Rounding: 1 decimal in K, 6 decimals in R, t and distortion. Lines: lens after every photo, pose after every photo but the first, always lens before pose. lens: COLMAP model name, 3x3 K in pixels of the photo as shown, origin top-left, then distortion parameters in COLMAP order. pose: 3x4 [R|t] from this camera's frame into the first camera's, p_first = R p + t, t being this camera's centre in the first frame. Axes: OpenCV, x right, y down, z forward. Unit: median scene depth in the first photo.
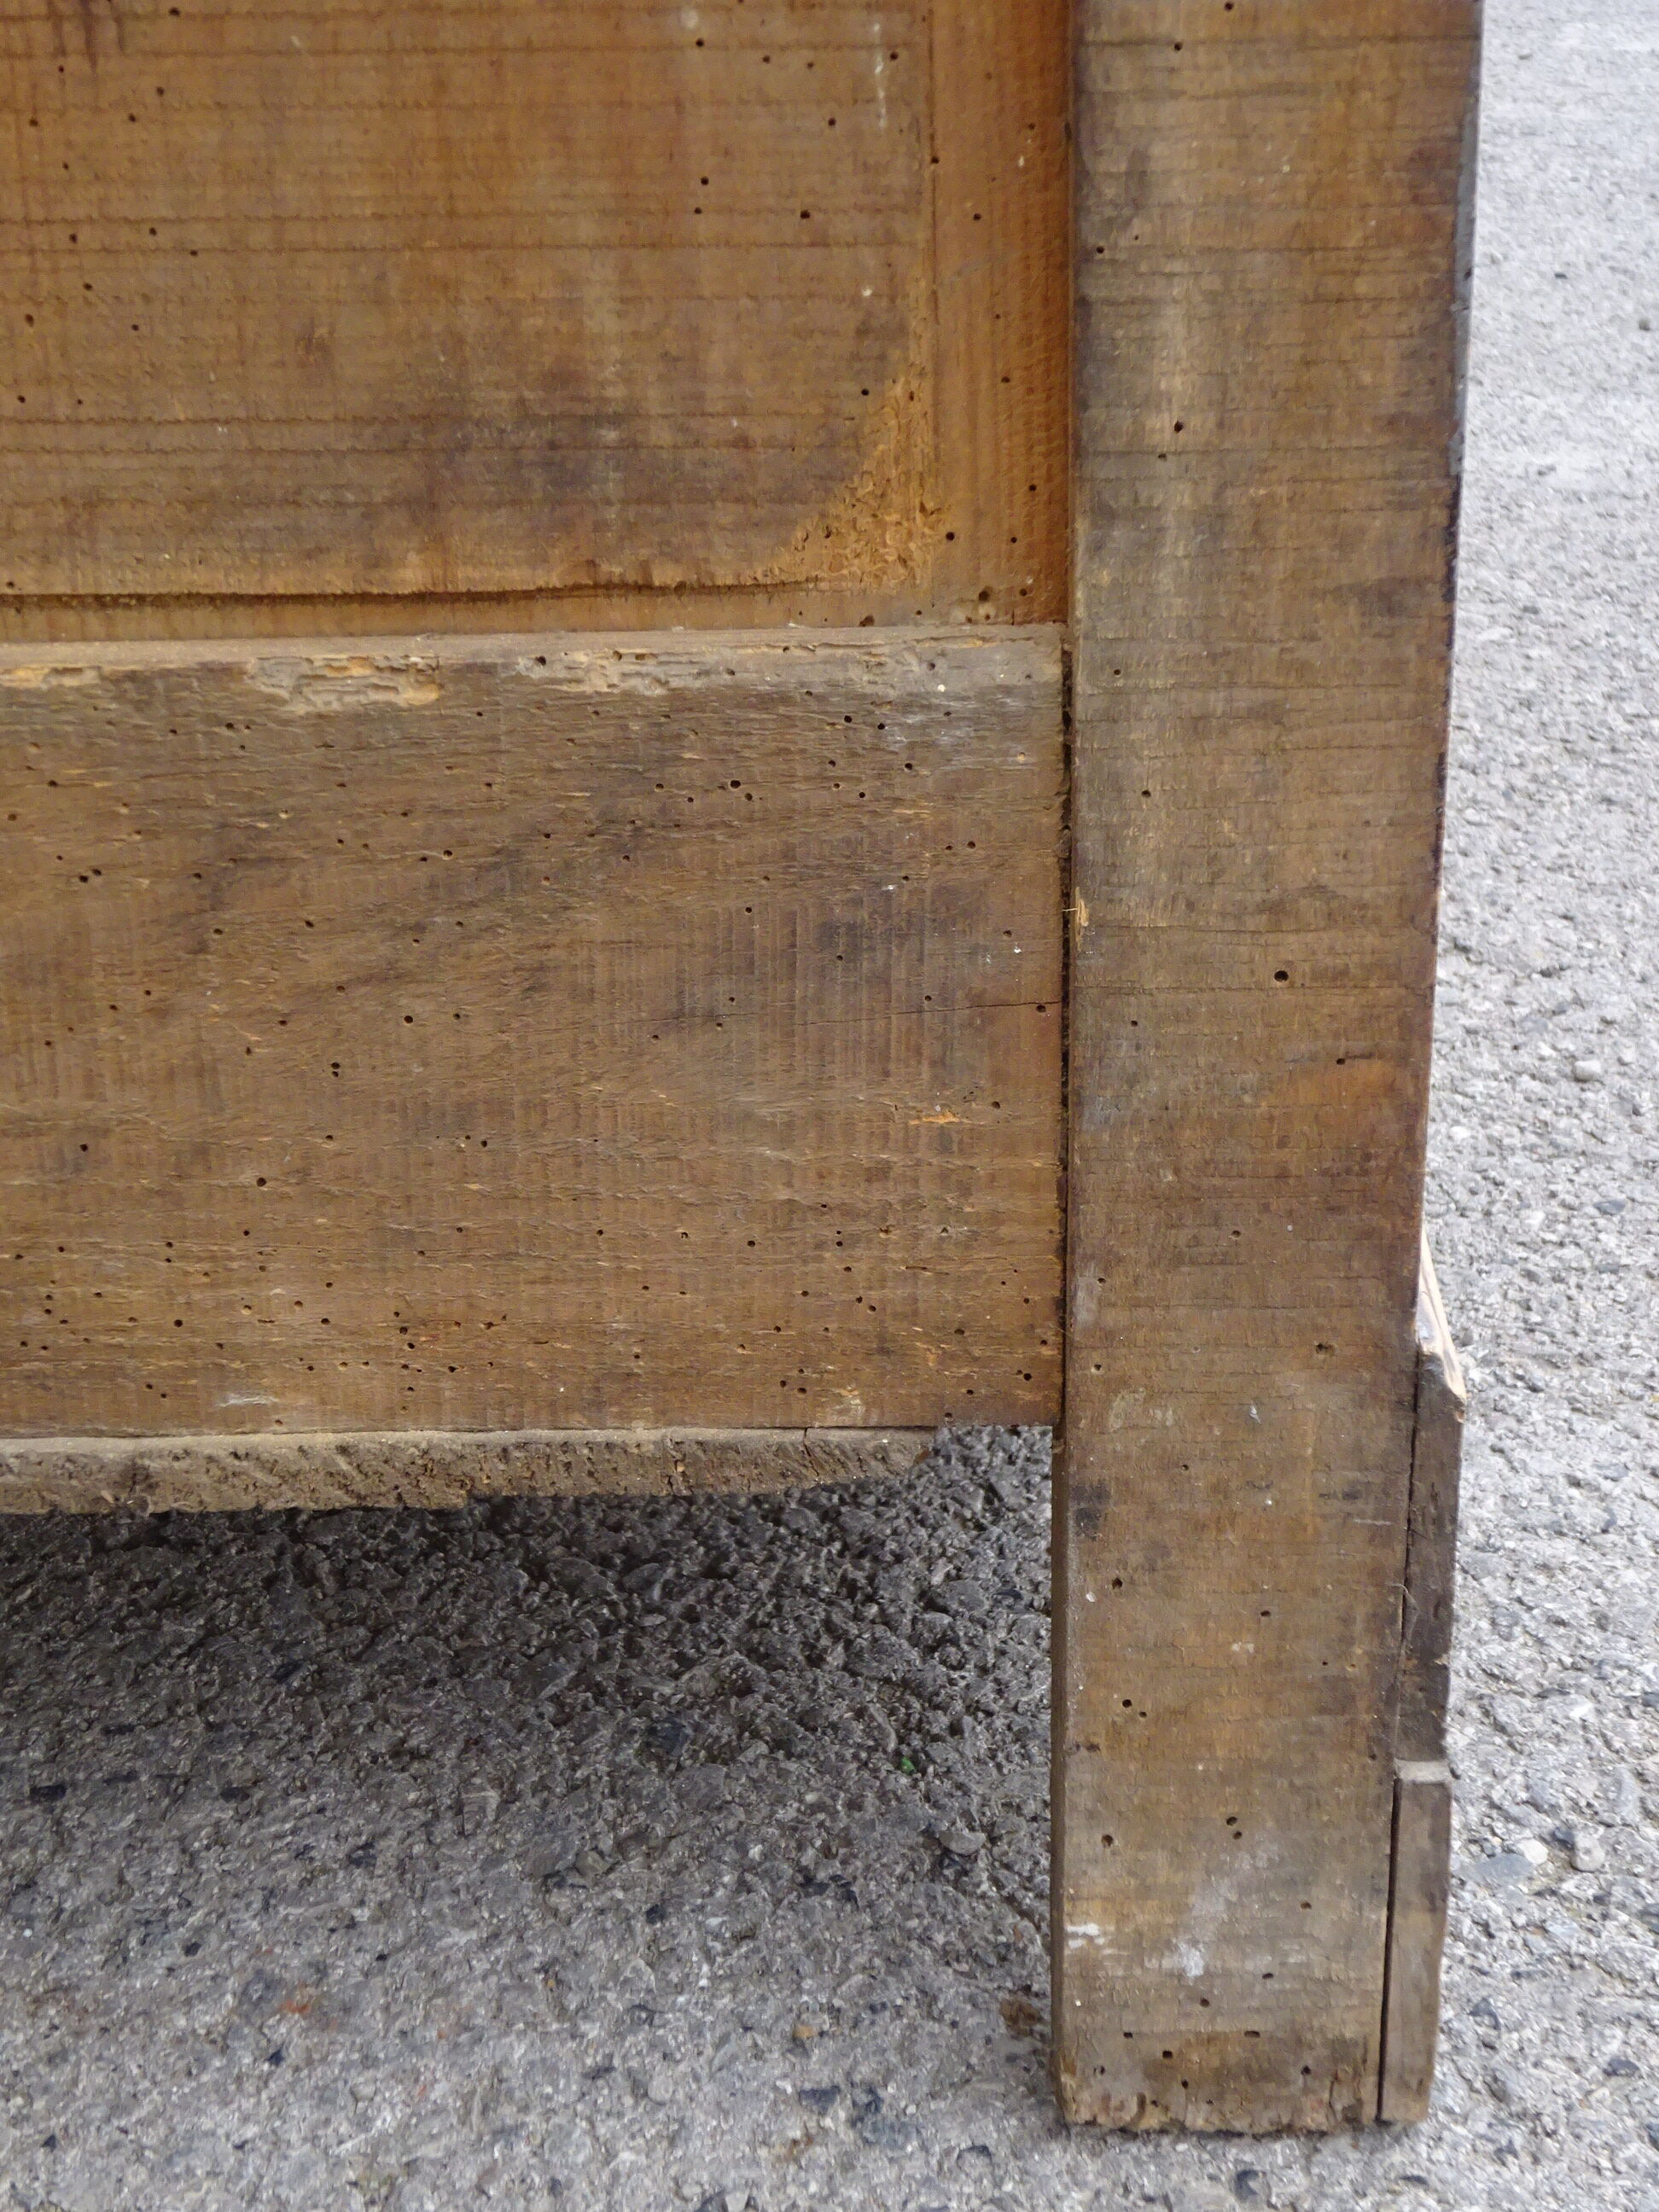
lens RADIAL K [[3448.6, 0, 831.3], [0, 3448.6, 1106.1], [0, 0, 1]] dist [-0.025805, 0.000000]
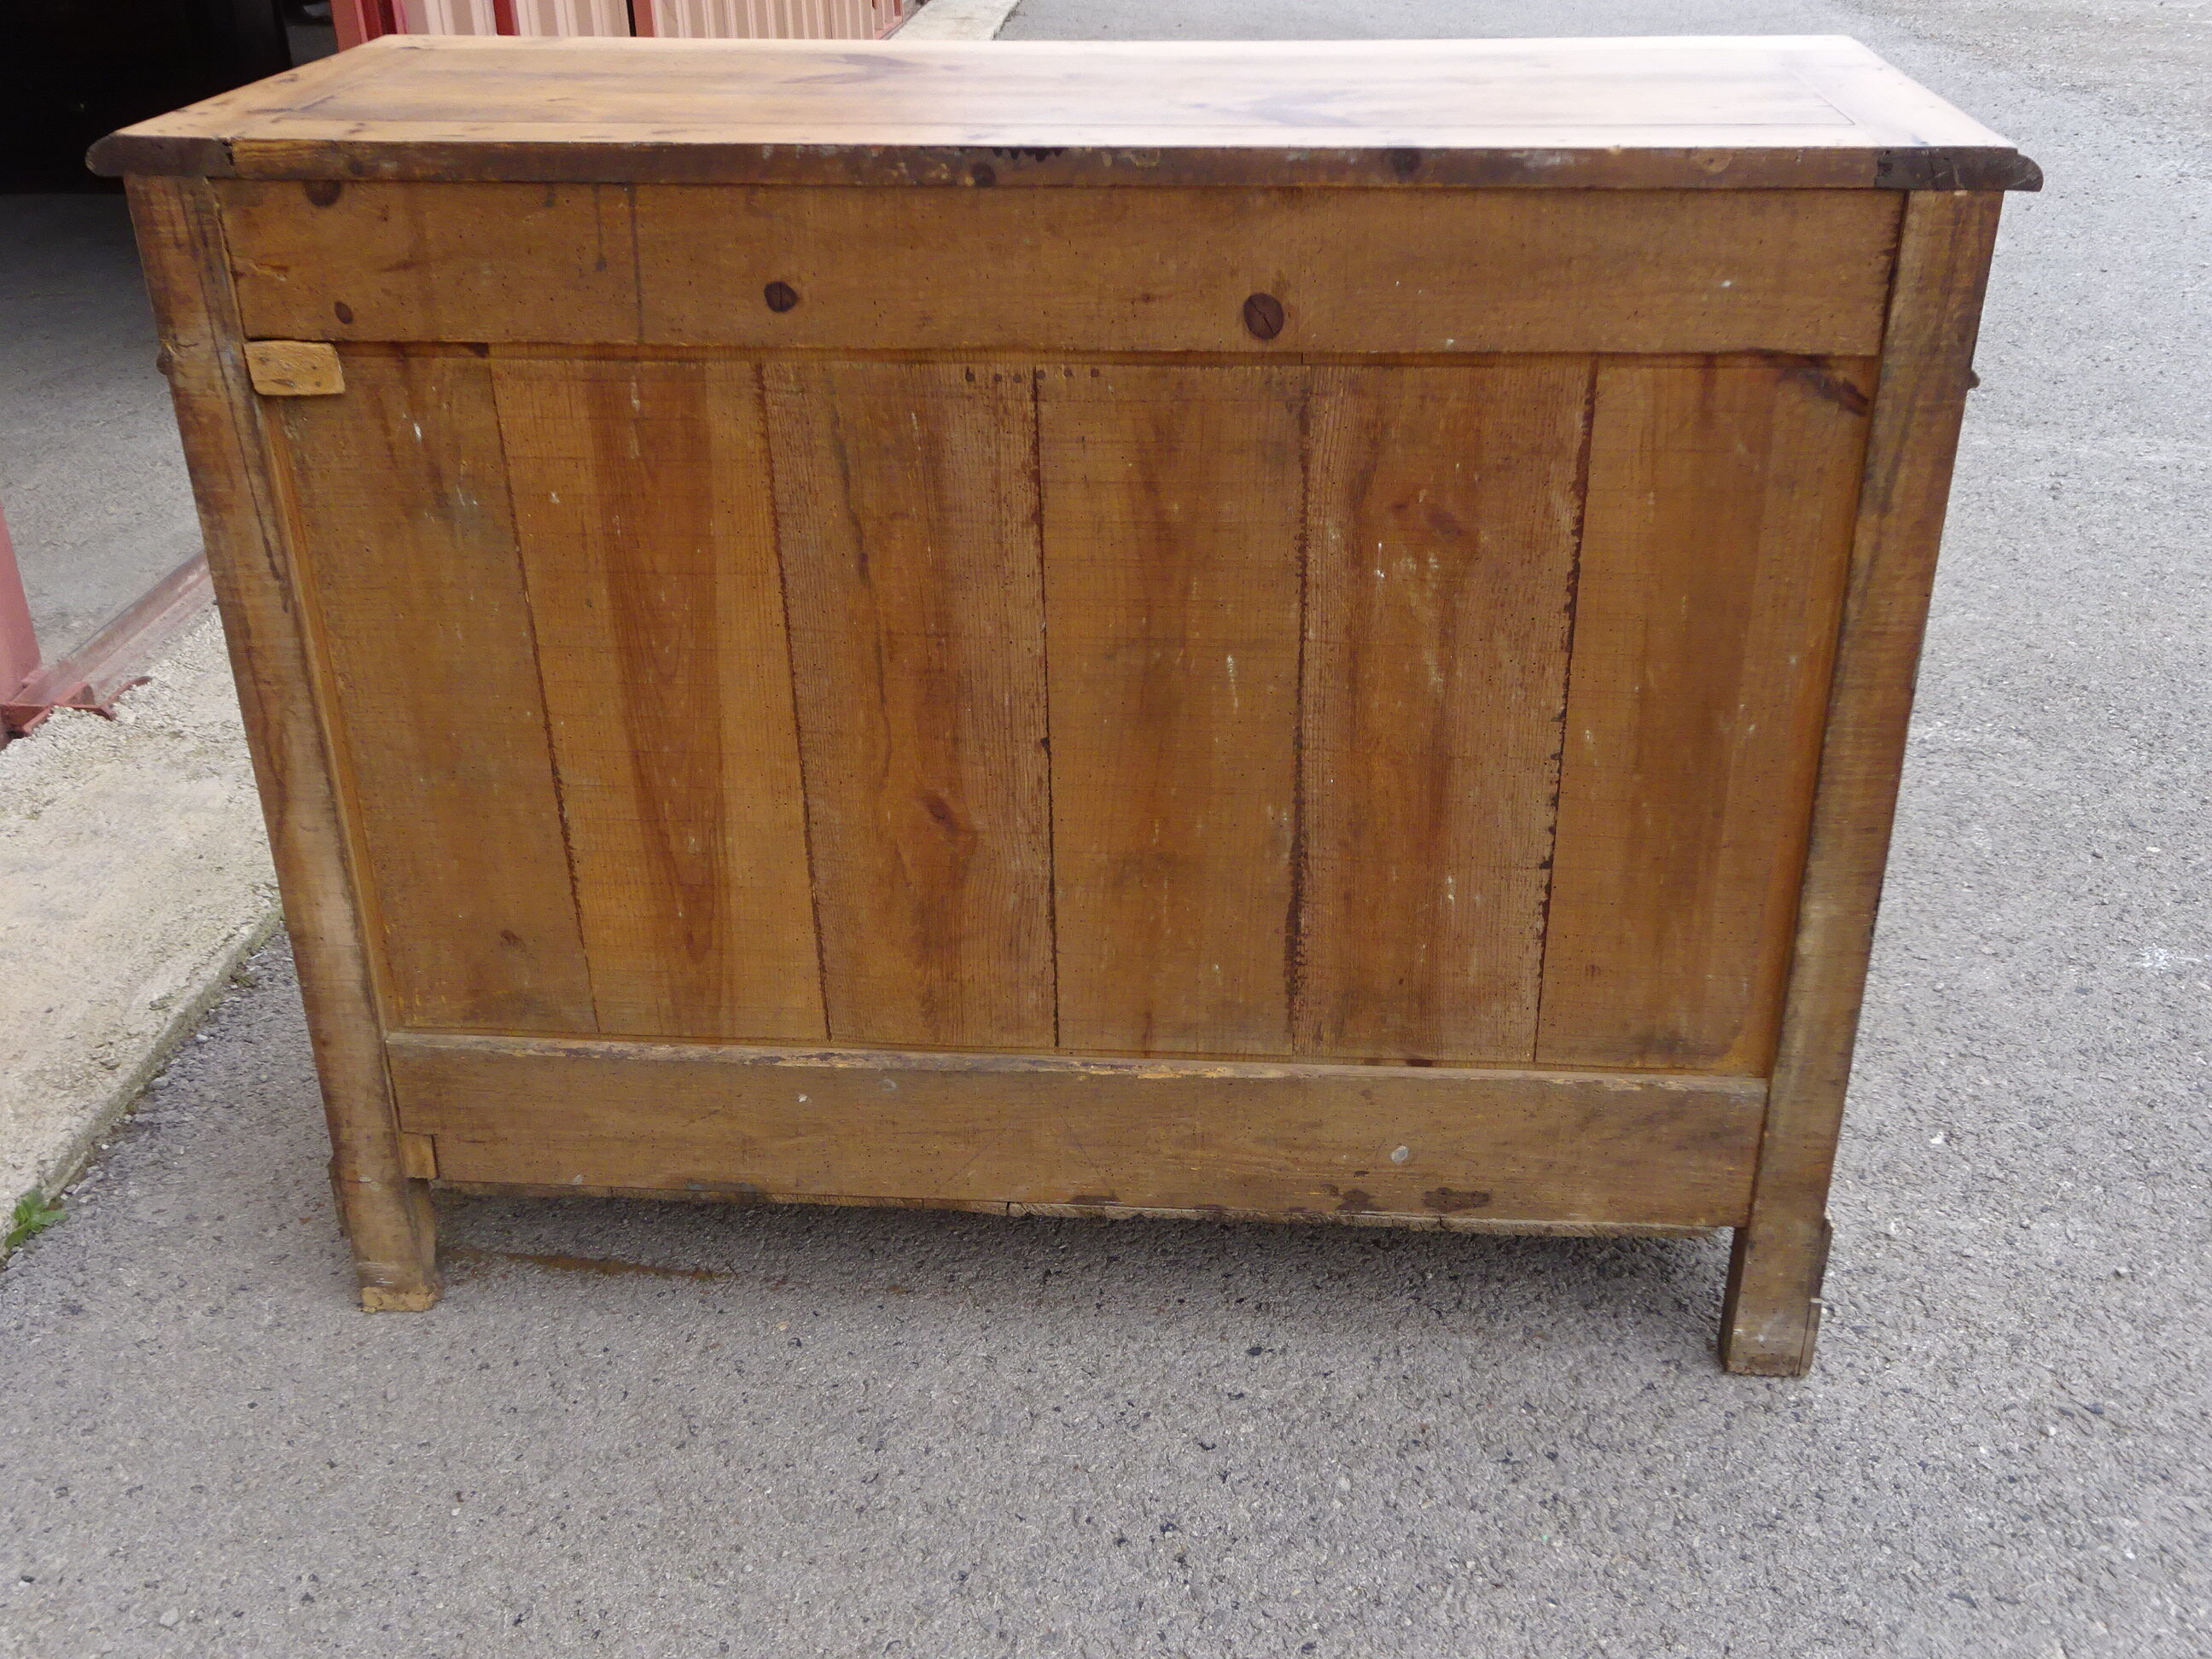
lens RADIAL K [[2019.5, 0, 1108.3], [0, 2019.5, 833.8], [0, 0, 1]] dist [-0.001123, 0.000000]
pose [[0.998033, 0.035861, -0.051413, -0.682046], [-0.033557, 0.998424, 0.044993, -0.541000], [0.052945, -0.043179, 0.997663, -1.789477]]
